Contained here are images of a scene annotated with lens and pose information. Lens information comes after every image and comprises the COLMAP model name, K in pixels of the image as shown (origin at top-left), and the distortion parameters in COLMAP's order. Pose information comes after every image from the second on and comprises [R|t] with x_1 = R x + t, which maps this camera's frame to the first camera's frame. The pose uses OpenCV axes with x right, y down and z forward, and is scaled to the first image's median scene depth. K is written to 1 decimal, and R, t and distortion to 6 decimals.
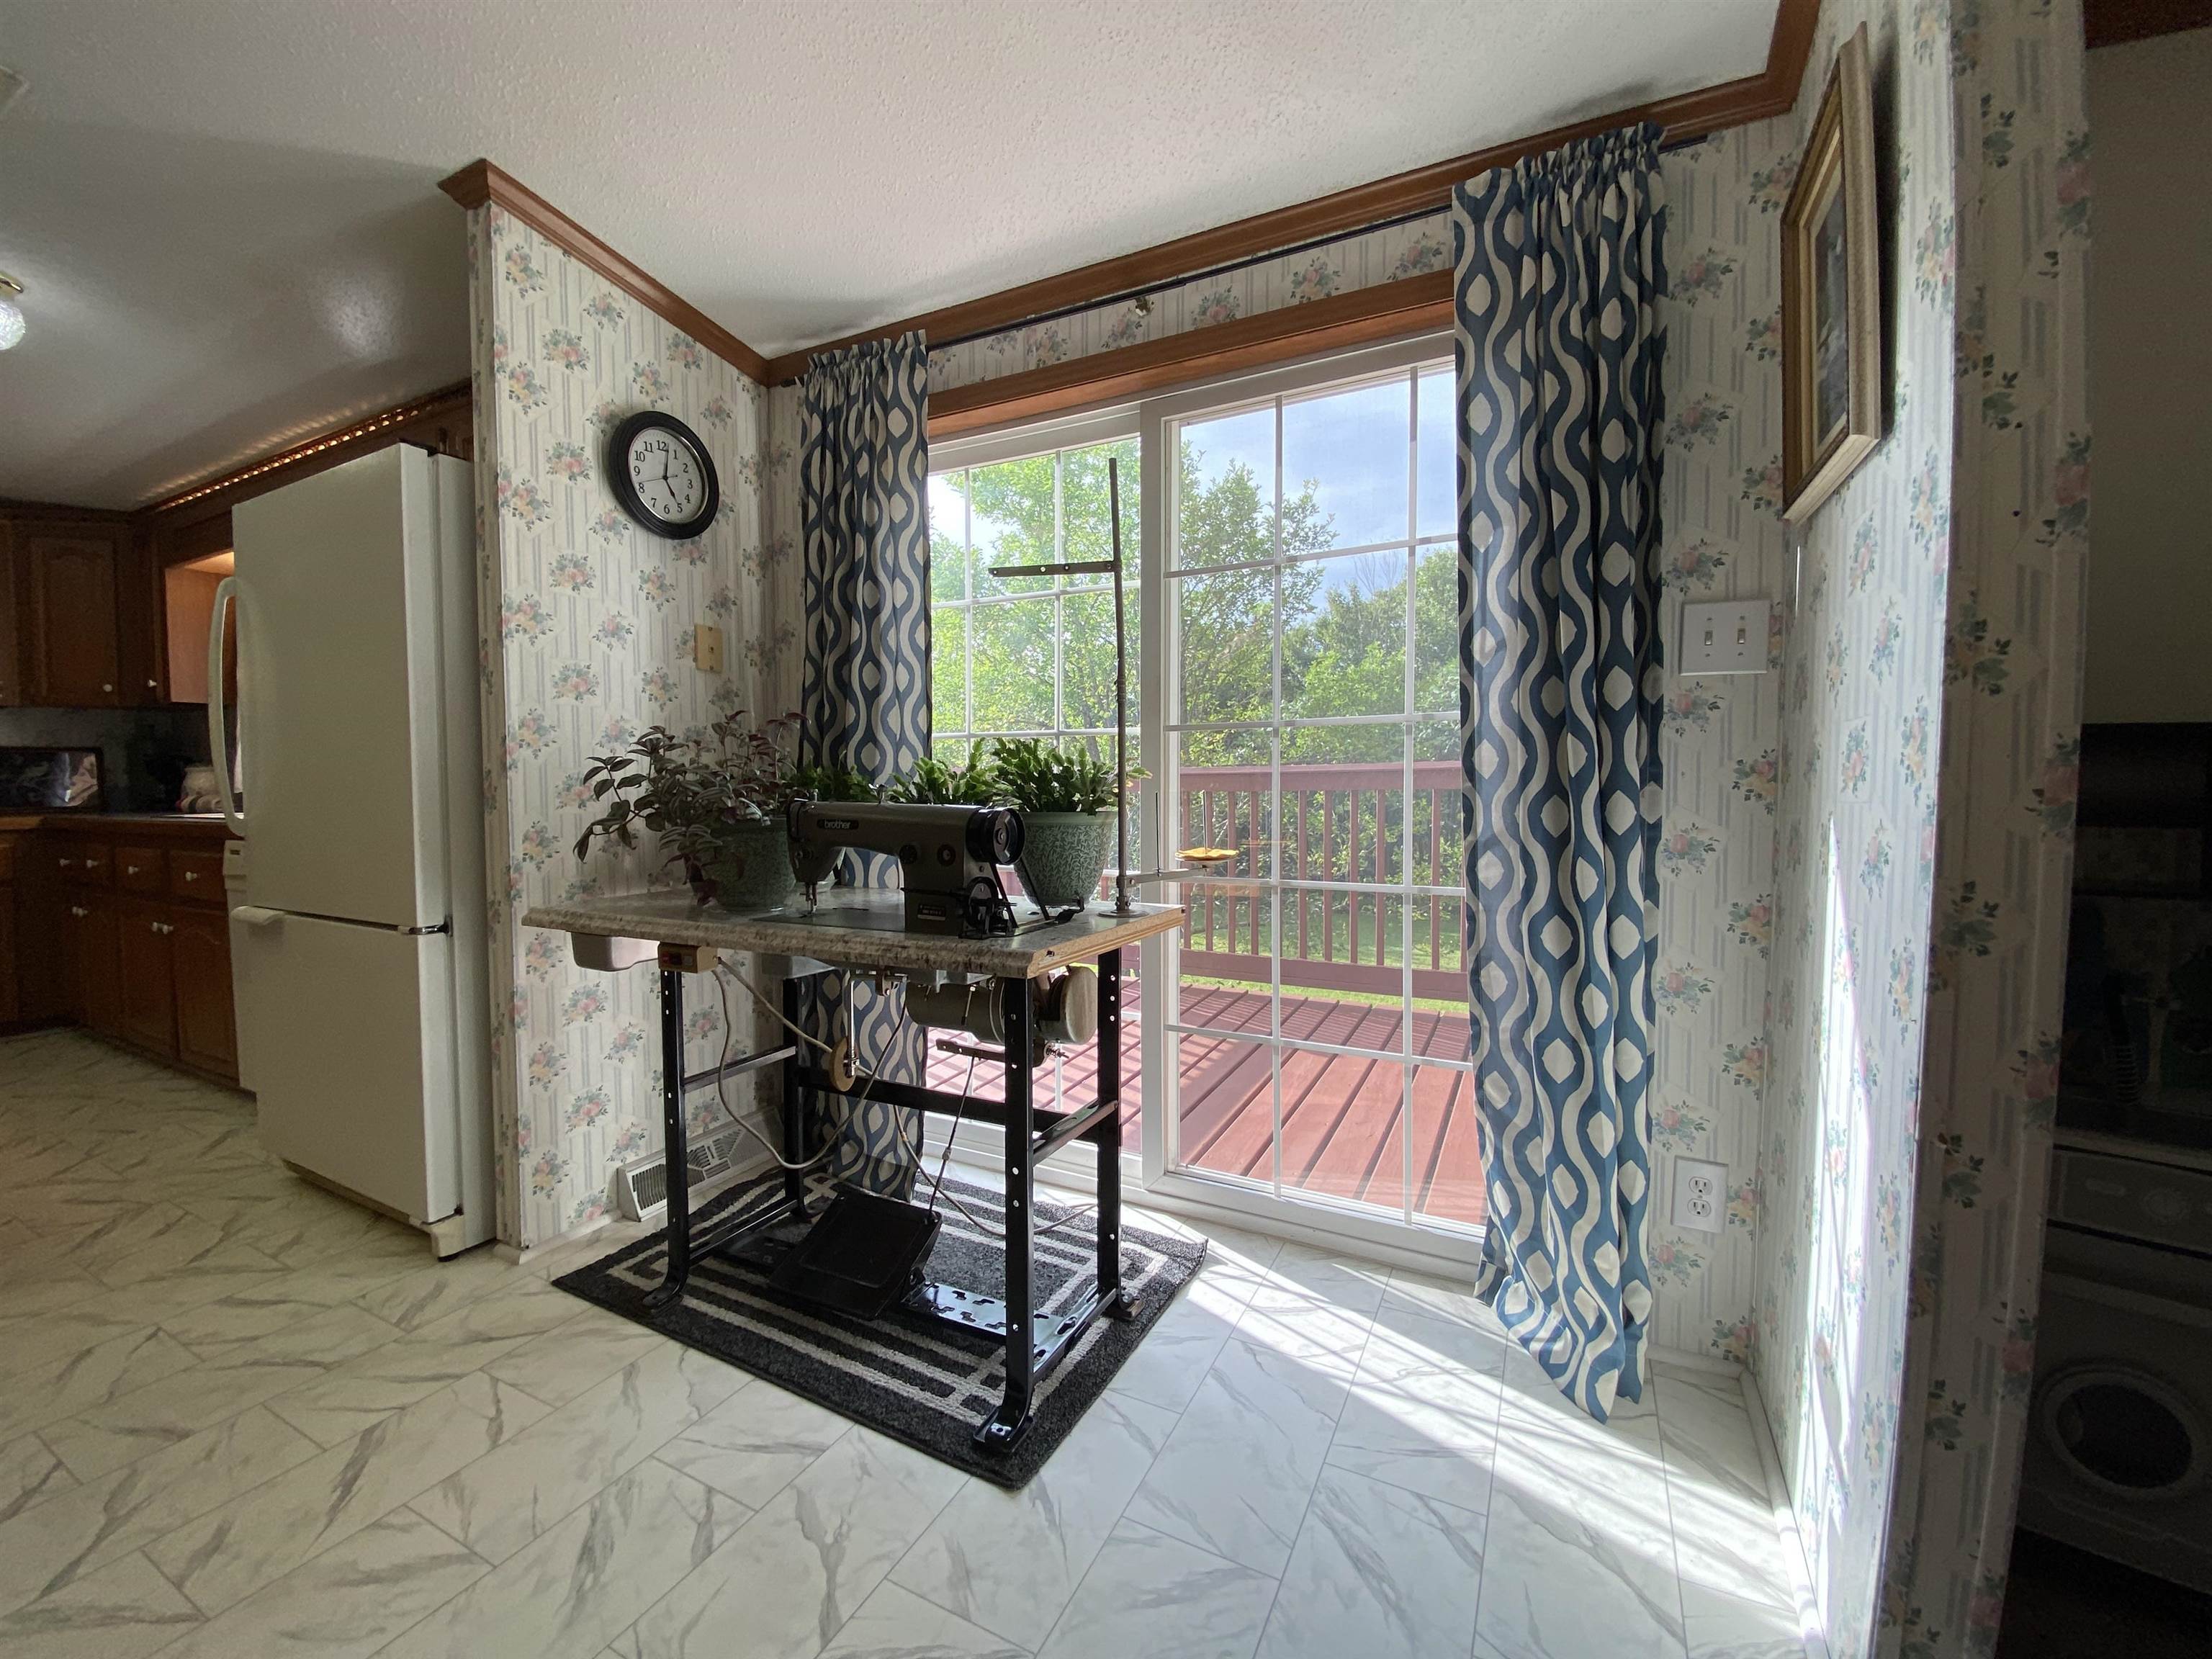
lens RADIAL K [[899.3, 0, 1104.0], [0, 899.3, 832.4], [0, 0, 1]] dist [0.003804, -0.012120]
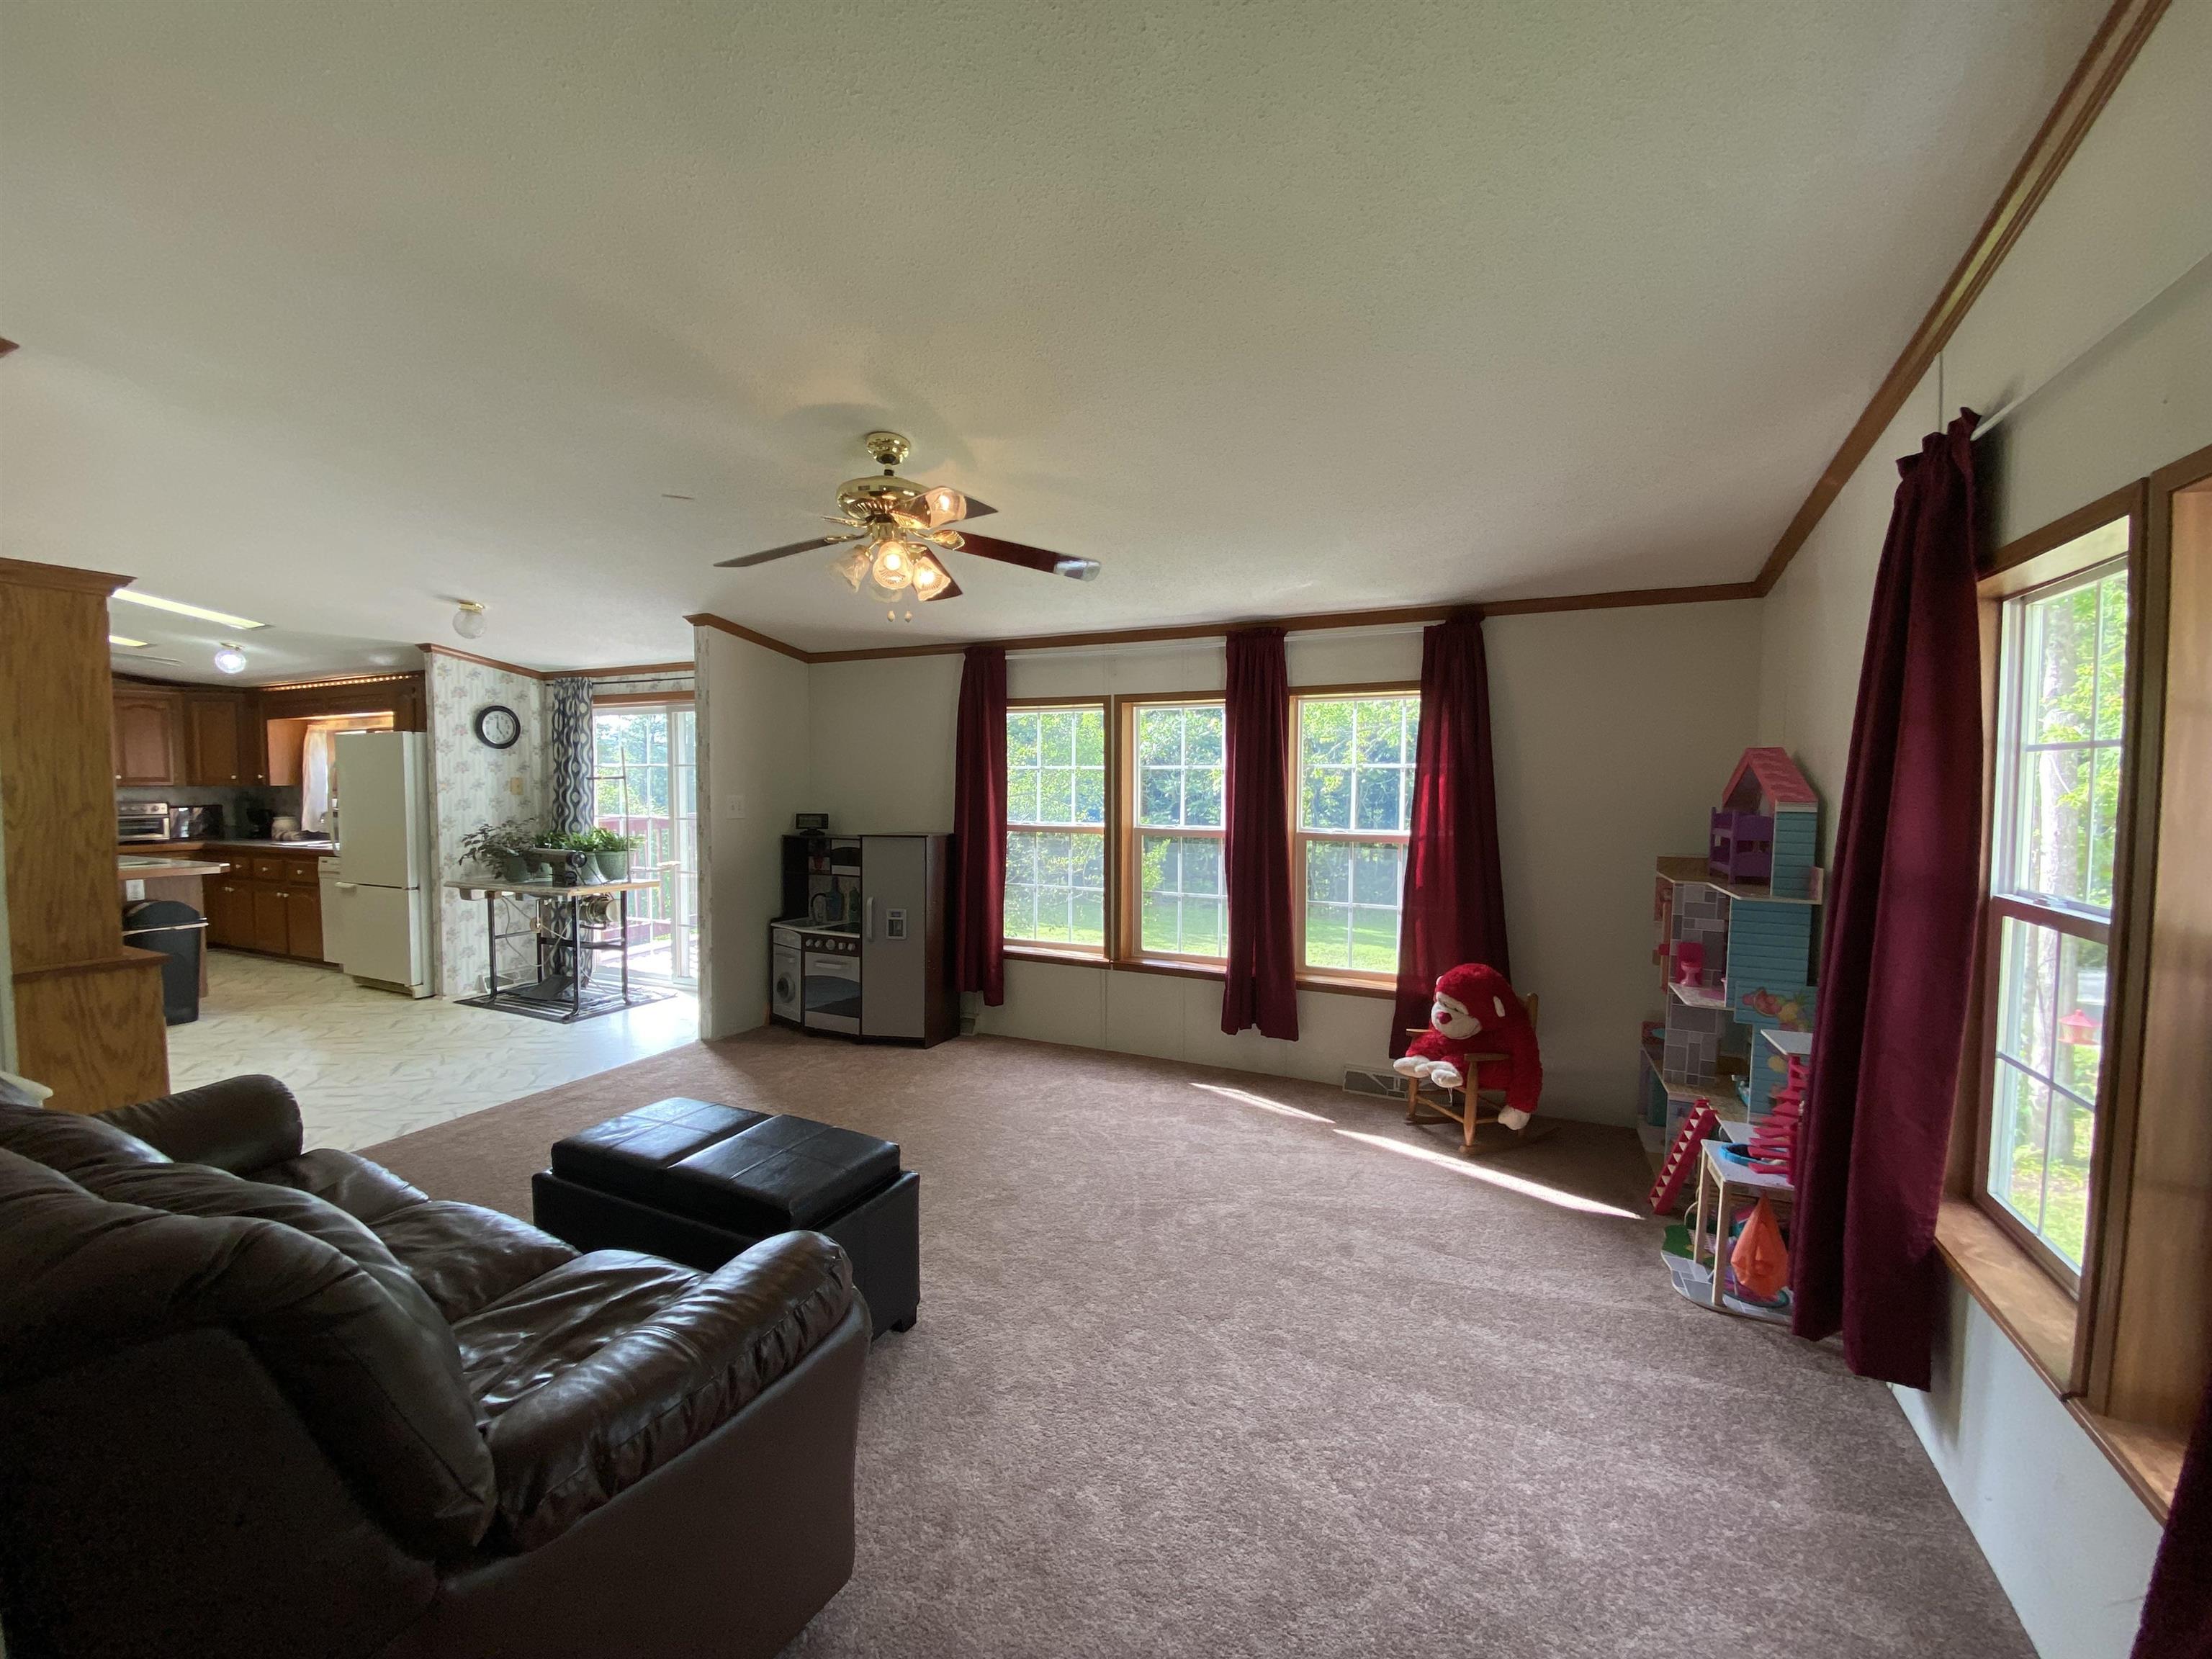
lens RADIAL K [[899.3, 0, 1107.5], [0, 899.3, 827.0], [0, 0, 1]] dist [0.003804, -0.012120]
pose [[0.999201, -0.001418, 0.039948, 1.381293], [0.001602, 0.999988, -0.004597, -0.076077], [-0.039941, 0.004657, 0.999191, -1.990518]]
